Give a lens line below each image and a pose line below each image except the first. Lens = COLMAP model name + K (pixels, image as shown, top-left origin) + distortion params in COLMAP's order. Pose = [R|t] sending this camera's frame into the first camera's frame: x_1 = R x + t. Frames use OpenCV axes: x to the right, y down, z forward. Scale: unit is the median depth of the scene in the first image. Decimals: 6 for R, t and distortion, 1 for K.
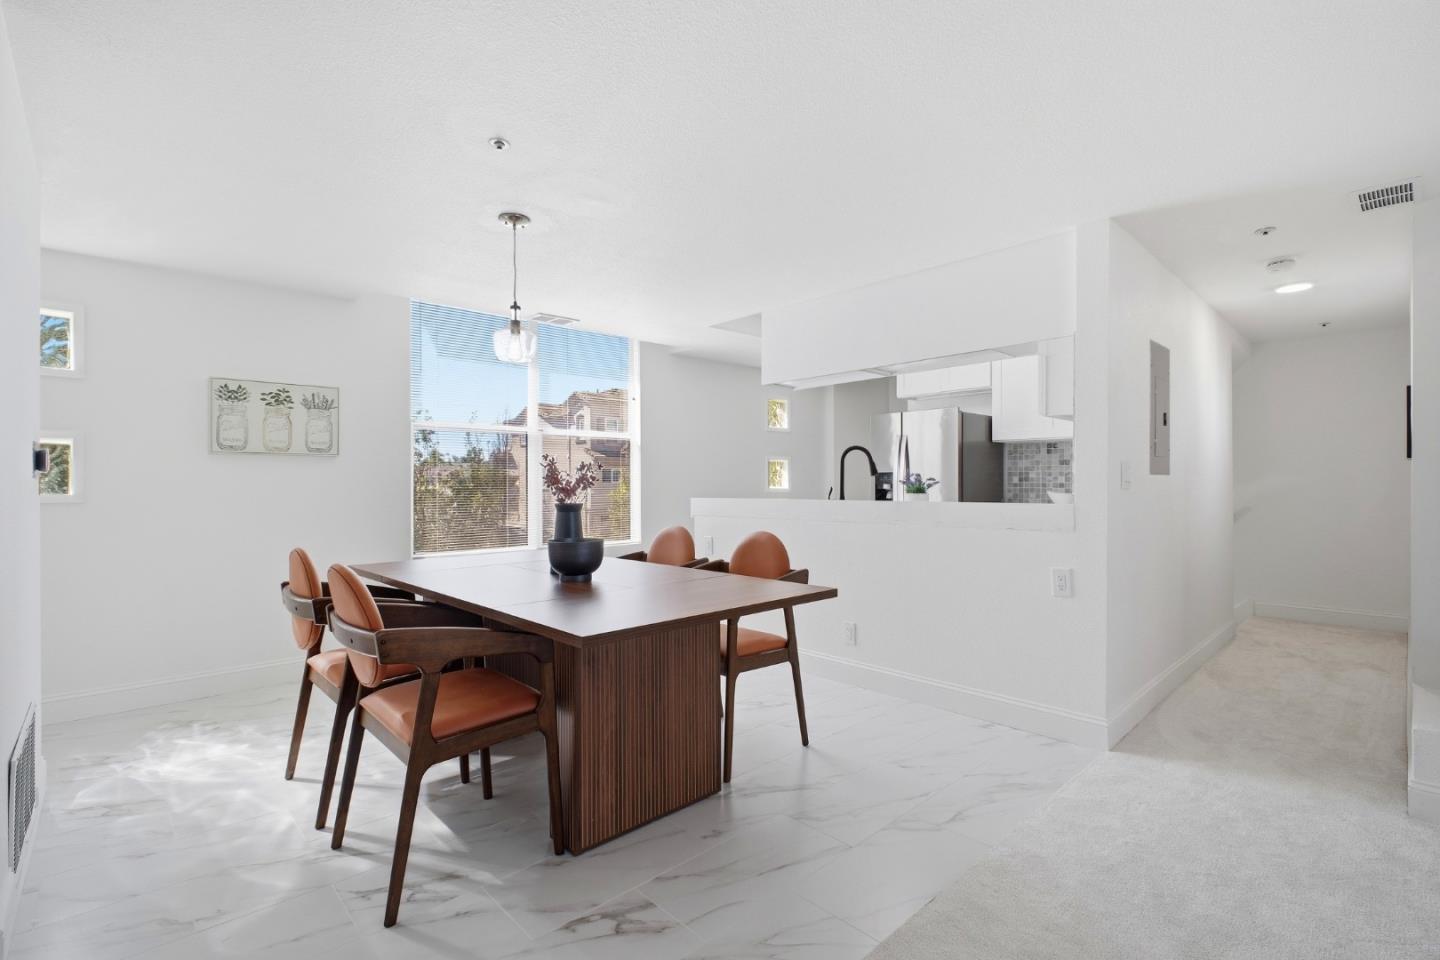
lens RADIAL K [[665.2, 0, 724.4], [0, 665.2, 483.5], [0, 0, 1]] dist [-0.003411, -0.002275]
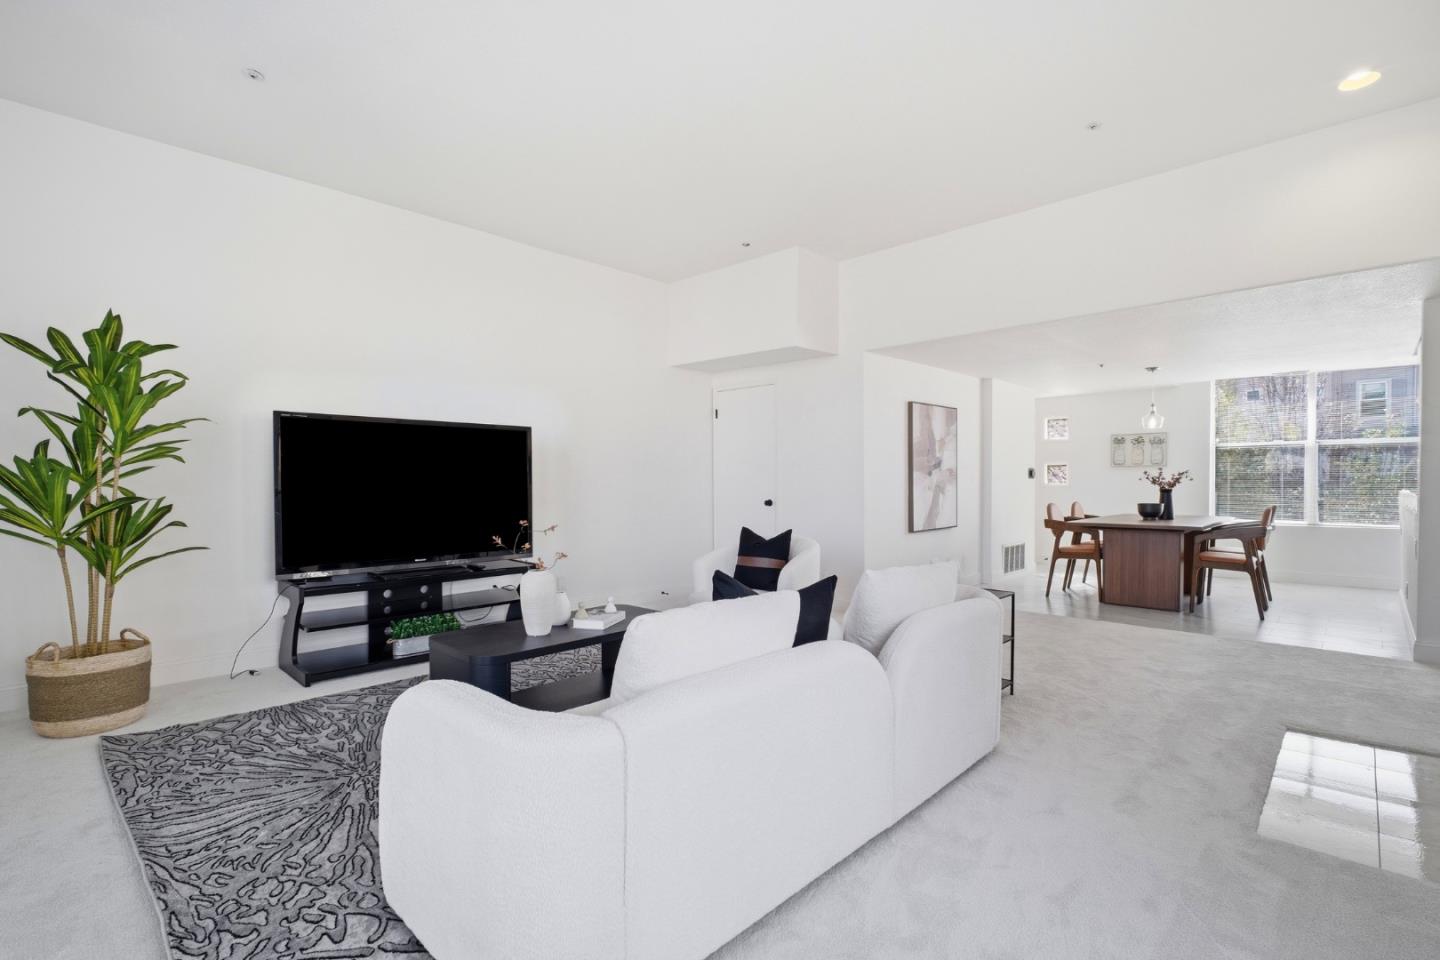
lens RADIAL K [[665.2, 0, 727.9], [0, 665.2, 479.2], [0, 0, 1]] dist [-0.003411, -0.002275]
pose [[0.042978, -0.000177, -0.999076, 1.525360], [0.003278, 0.999995, -0.000036, -0.005808], [0.999071, -0.003273, 0.042978, -0.469600]]
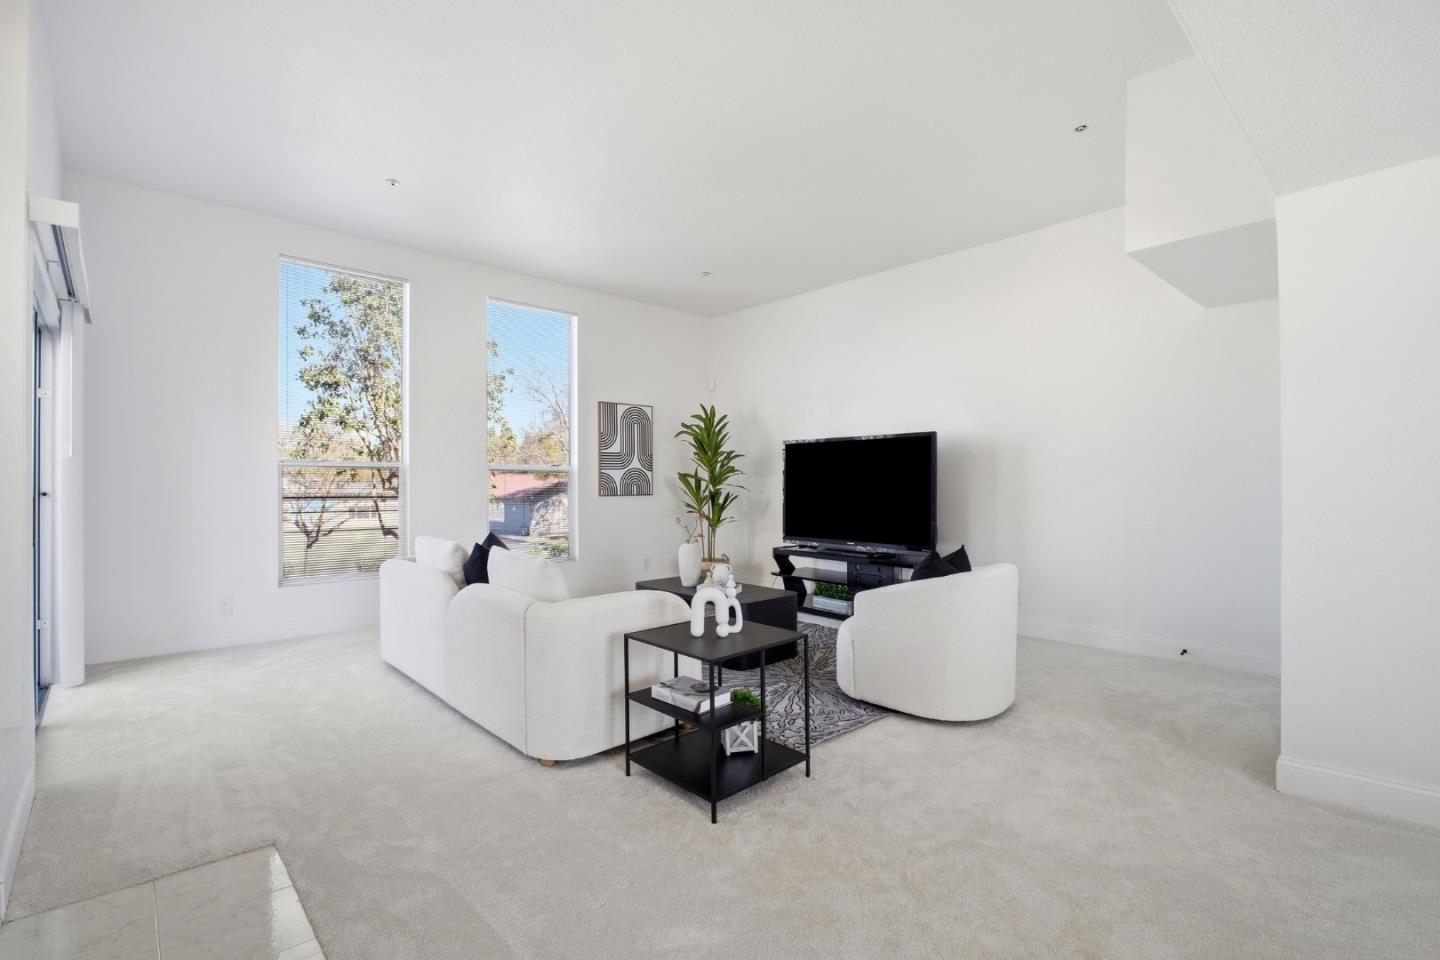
lens RADIAL K [[665.2, 0, 731.1], [0, 665.2, 486.1], [0, 0, 1]] dist [-0.003411, -0.002275]
pose [[-0.999811, -0.004044, 0.019032, 0.532672], [-0.004060, 0.999991, -0.000797, 0.003135], [-0.019029, -0.000874, -0.999819, 0.645783]]
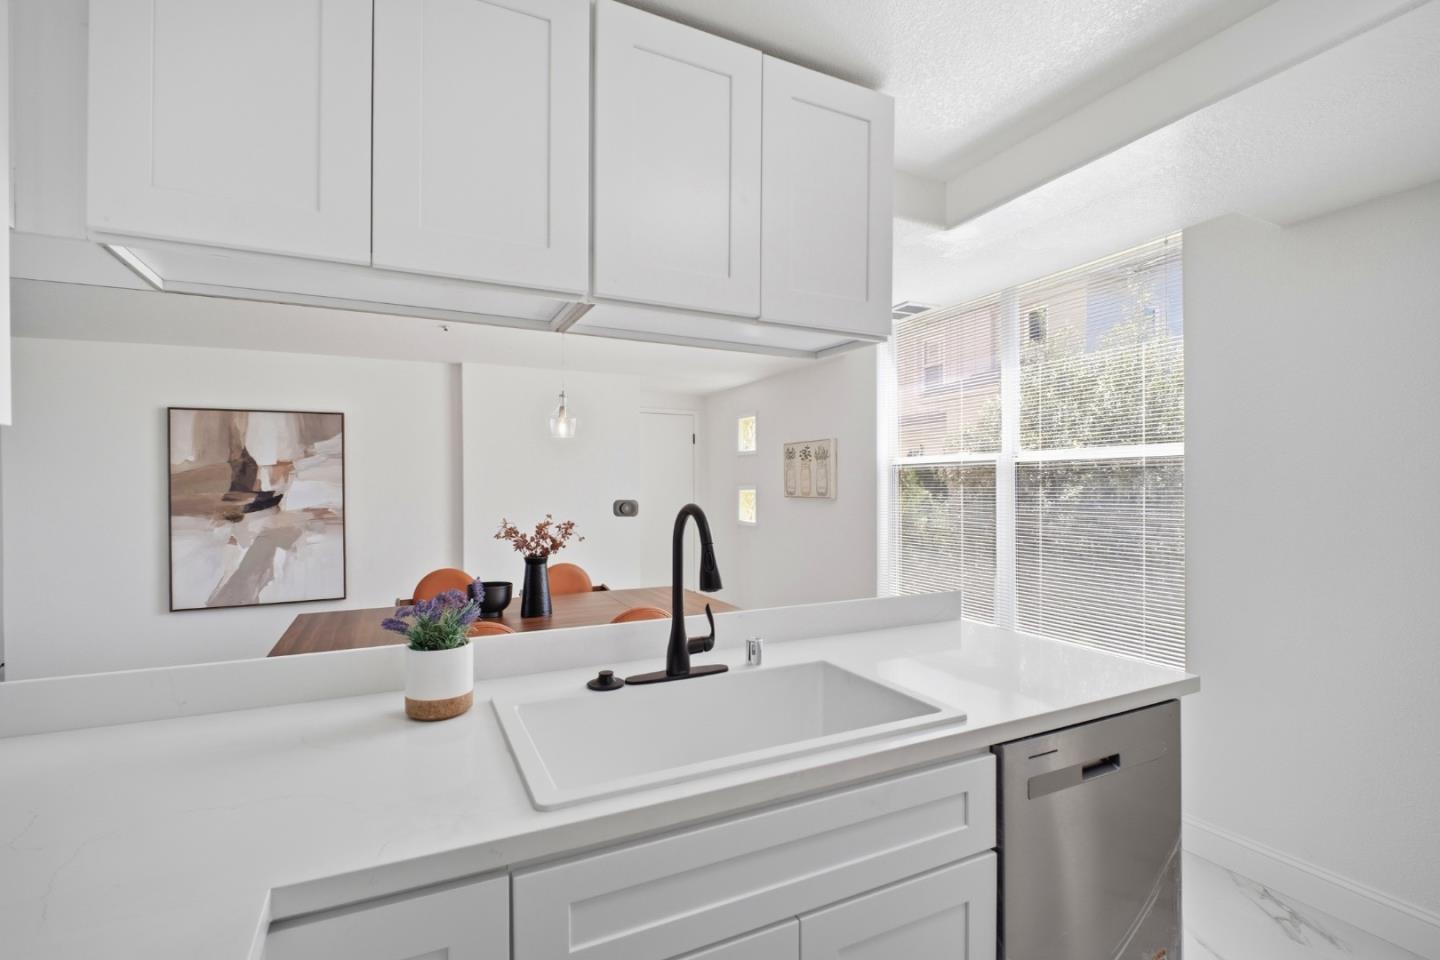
lens RADIAL K [[665.2, 0, 724.2], [0, 665.2, 482.9], [0, 0, 1]] dist [-0.003411, -0.002275]
pose [[-0.300489, 0.000481, -0.953785, 0.610467], [0.004319, 0.999990, -0.000857, -0.075554], [0.953775, -0.004377, -0.300489, 1.285835]]
